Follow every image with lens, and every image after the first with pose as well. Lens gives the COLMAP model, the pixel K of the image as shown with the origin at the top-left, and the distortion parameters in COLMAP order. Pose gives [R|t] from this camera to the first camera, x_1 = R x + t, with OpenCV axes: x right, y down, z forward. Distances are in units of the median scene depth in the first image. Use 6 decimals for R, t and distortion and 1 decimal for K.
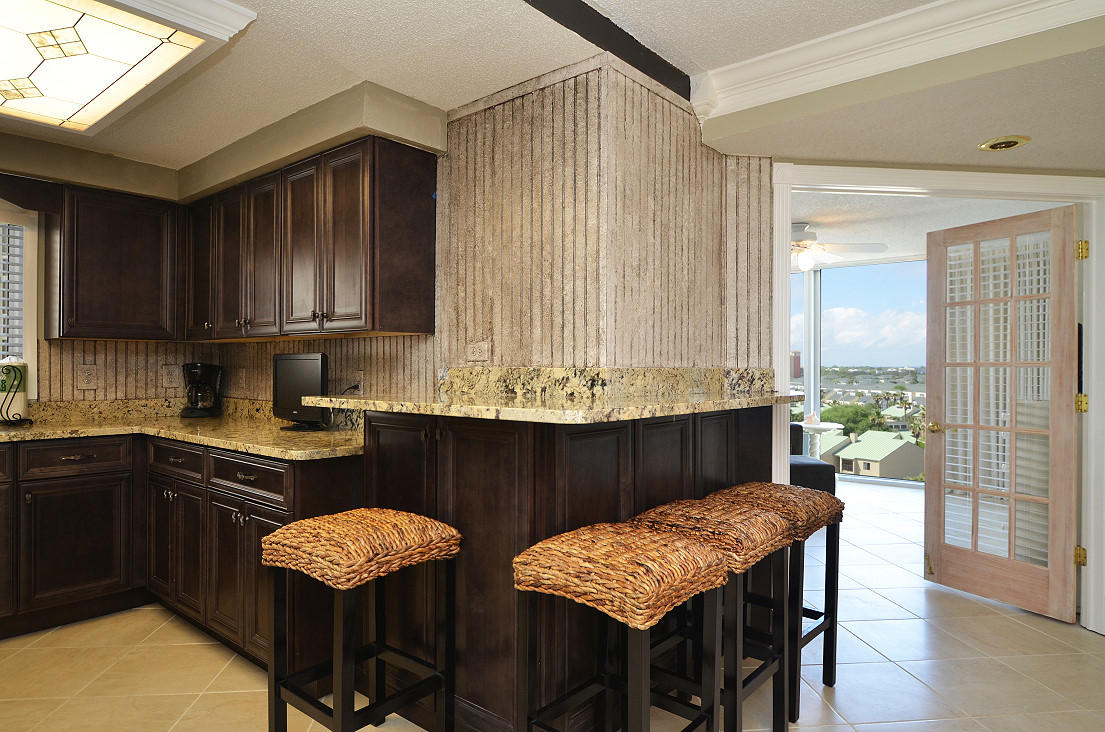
lens RADIAL K [[666.2, 0, 566.0], [0, 666.2, 367.8], [0, 0, 1]] dist [-0.001164, -0.004662]
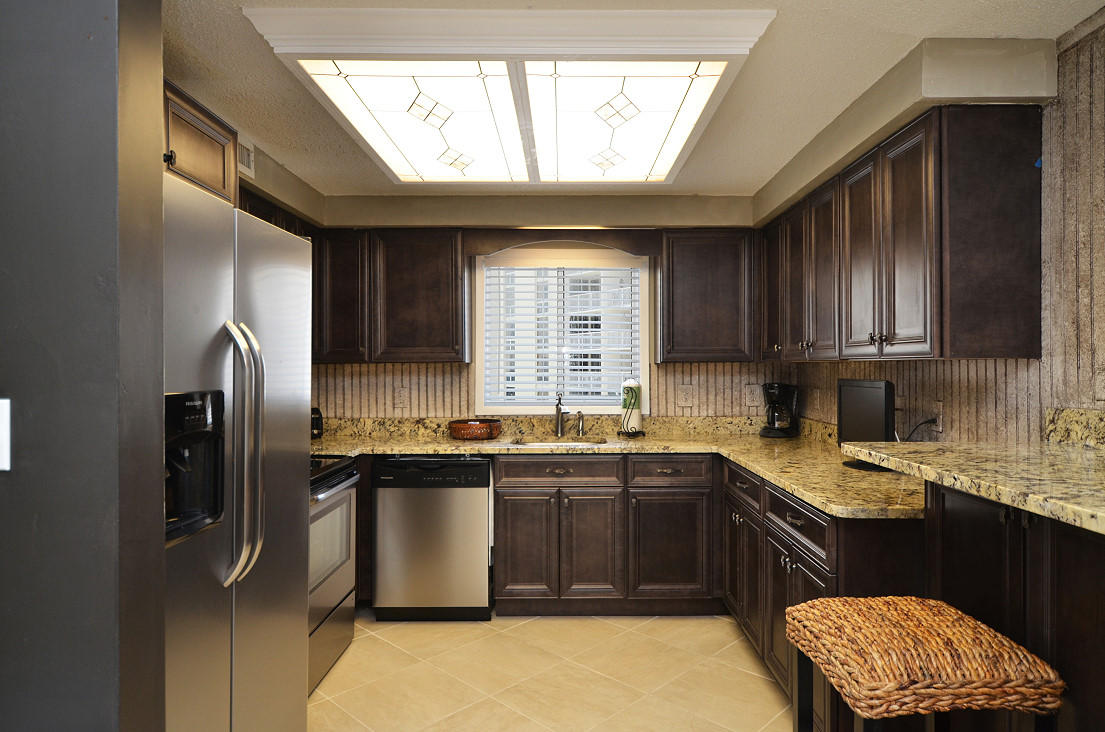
lens RADIAL K [[666.2, 0, 566.0], [0, 666.2, 367.8], [0, 0, 1]] dist [-0.001164, -0.004662]
pose [[0.642366, -0.006546, -0.766370, 0.021174], [0.007798, 0.999968, -0.002005, -0.043371], [0.766359, -0.004689, 0.642396, 0.159133]]
